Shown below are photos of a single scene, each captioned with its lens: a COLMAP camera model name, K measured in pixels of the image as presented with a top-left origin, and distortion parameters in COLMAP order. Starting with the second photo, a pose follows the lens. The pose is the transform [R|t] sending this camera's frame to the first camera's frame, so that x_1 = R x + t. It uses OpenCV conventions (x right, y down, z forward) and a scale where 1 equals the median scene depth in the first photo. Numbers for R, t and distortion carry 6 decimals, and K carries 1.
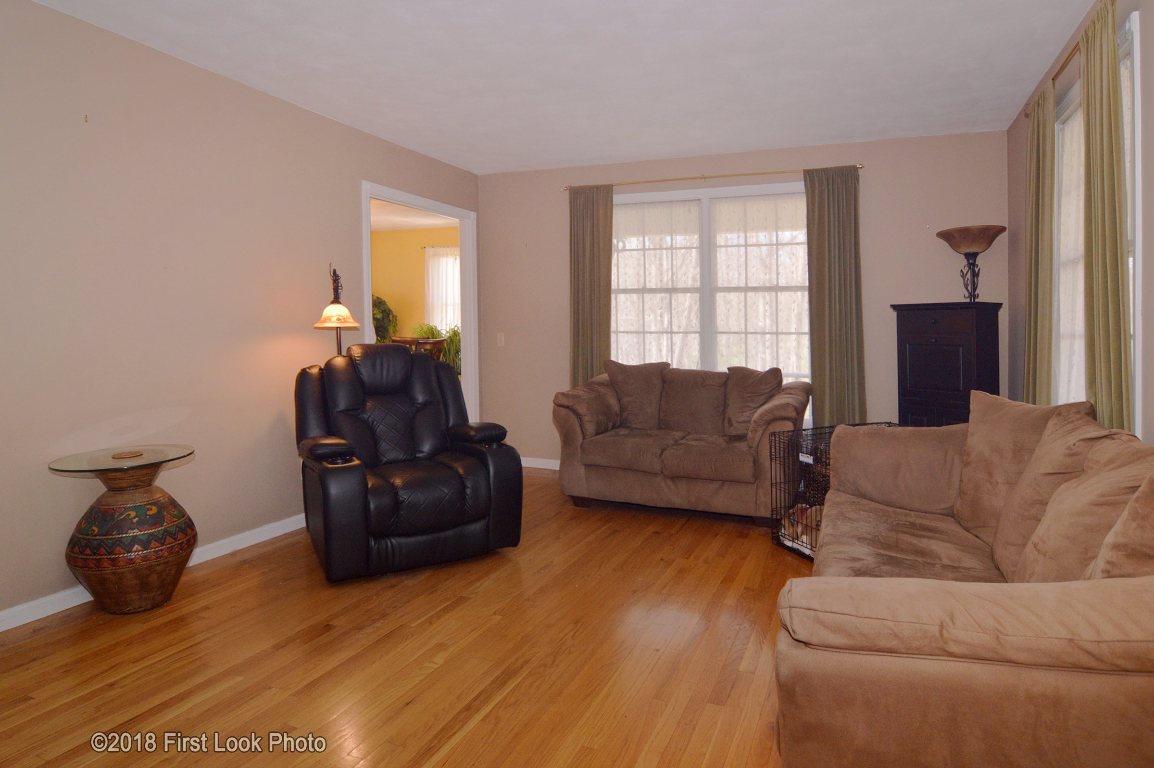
lens RADIAL K [[652.1, 0, 557.9], [0, 652.1, 382.1], [0, 0, 1]] dist [-0.012944, -0.002141]
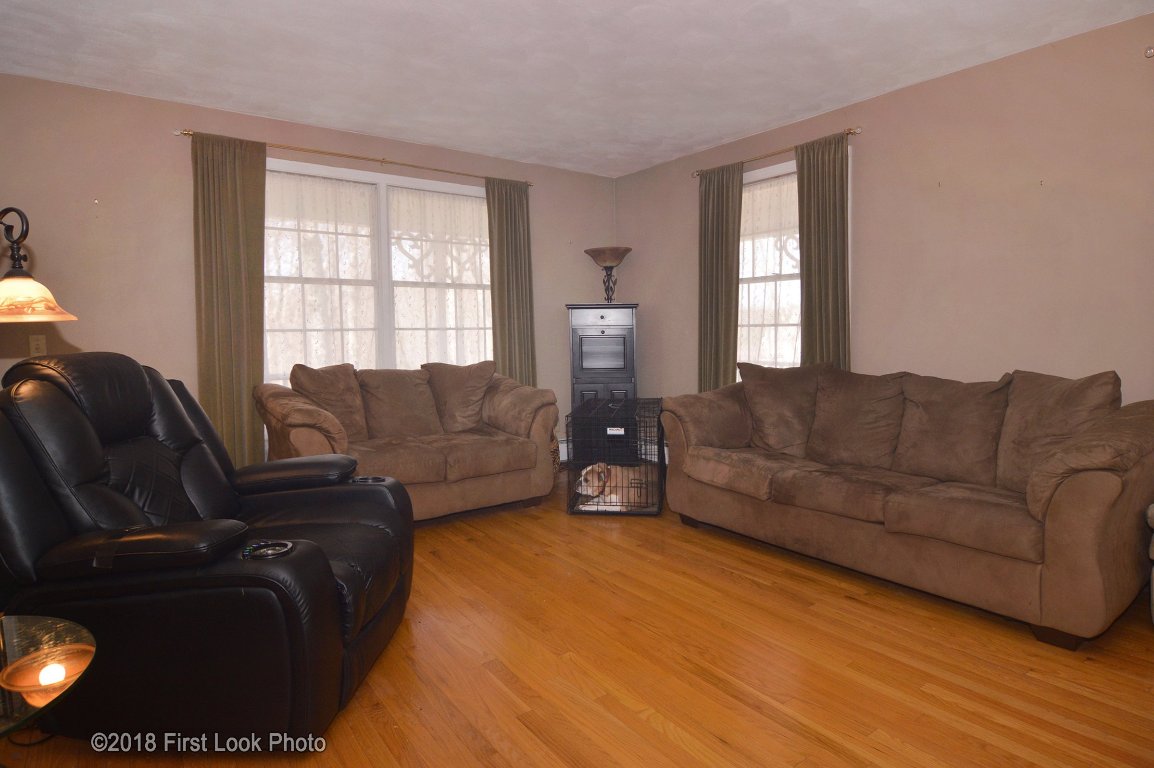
lens RADIAL K [[652.9, 0, 577.0], [0, 652.9, 384.0], [0, 0, 1]] dist [-0.026191, -0.000730]
pose [[0.498635, -0.074444, 0.863609, -0.506068], [0.083348, 0.995807, 0.037716, -0.012952], [-0.862795, 0.053173, 0.502749, 0.348689]]
